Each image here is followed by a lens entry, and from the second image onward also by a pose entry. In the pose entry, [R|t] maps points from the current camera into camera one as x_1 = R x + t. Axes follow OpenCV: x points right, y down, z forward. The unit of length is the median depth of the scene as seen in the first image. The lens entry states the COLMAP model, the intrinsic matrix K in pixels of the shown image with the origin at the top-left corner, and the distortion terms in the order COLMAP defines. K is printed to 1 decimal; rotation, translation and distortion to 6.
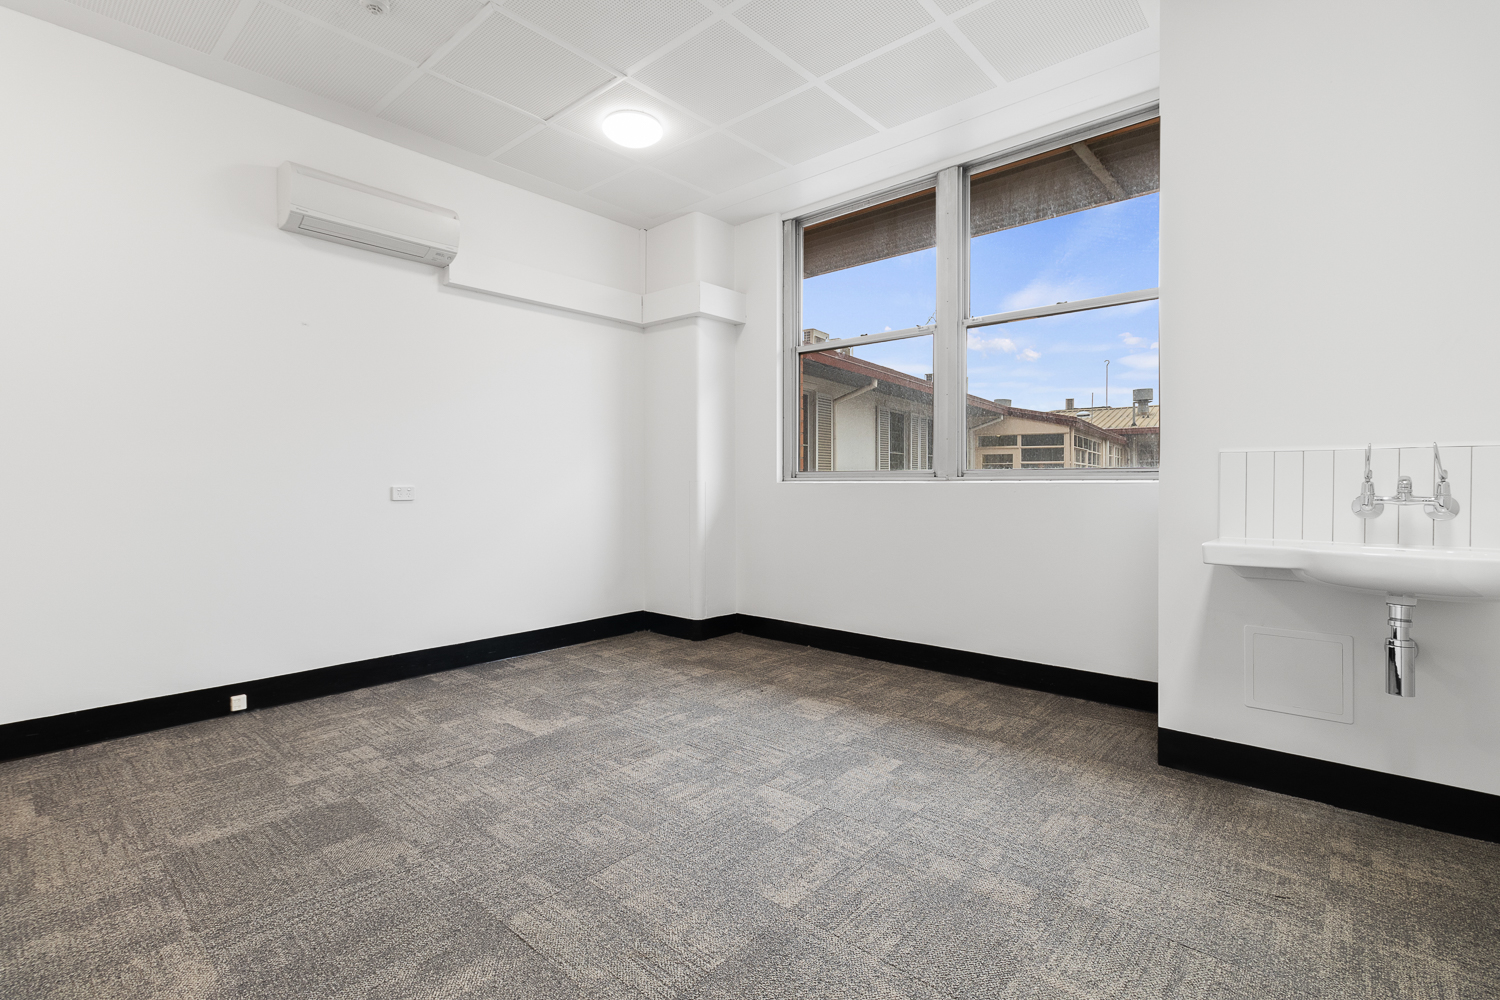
lens RADIAL K [[697.3, 0, 747.5], [0, 697.3, 472.9], [0, 0, 1]] dist [0.000719, 0.000000]
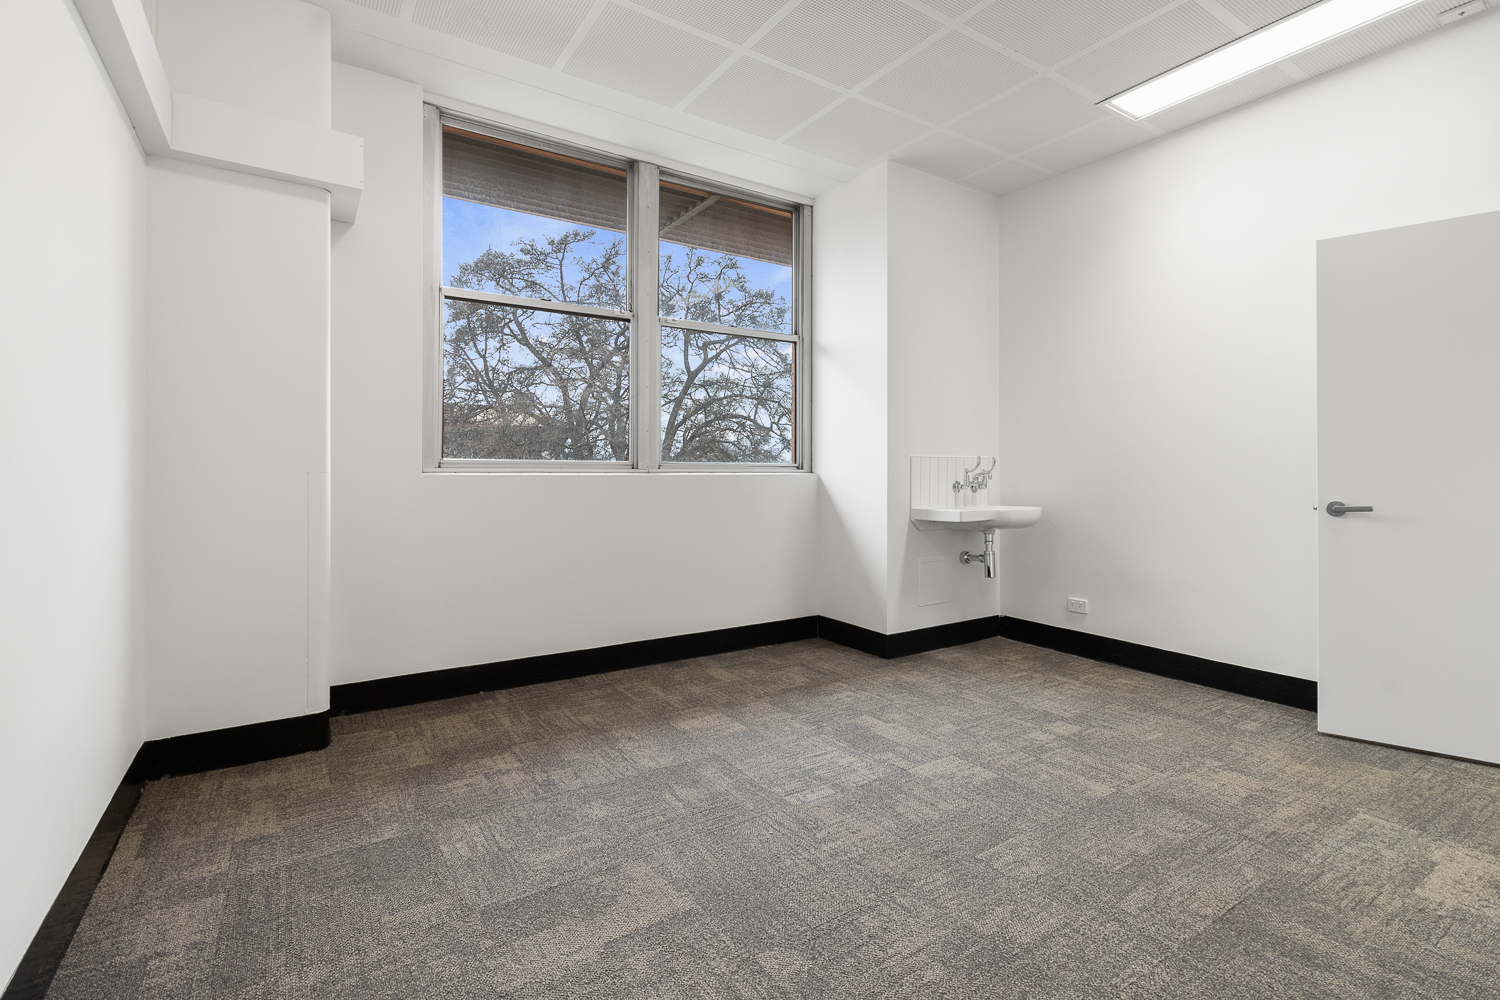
lens RADIAL K [[692.4, 0, 754.3], [0, 692.4, 461.0], [0, 0, 1]] dist [0.000974, 0.000432]
pose [[0.252698, 0.018680, 0.967365, -0.798701], [-0.015372, 0.999765, -0.015290, 0.008531], [-0.967423, -0.011006, 0.252925, 0.749542]]
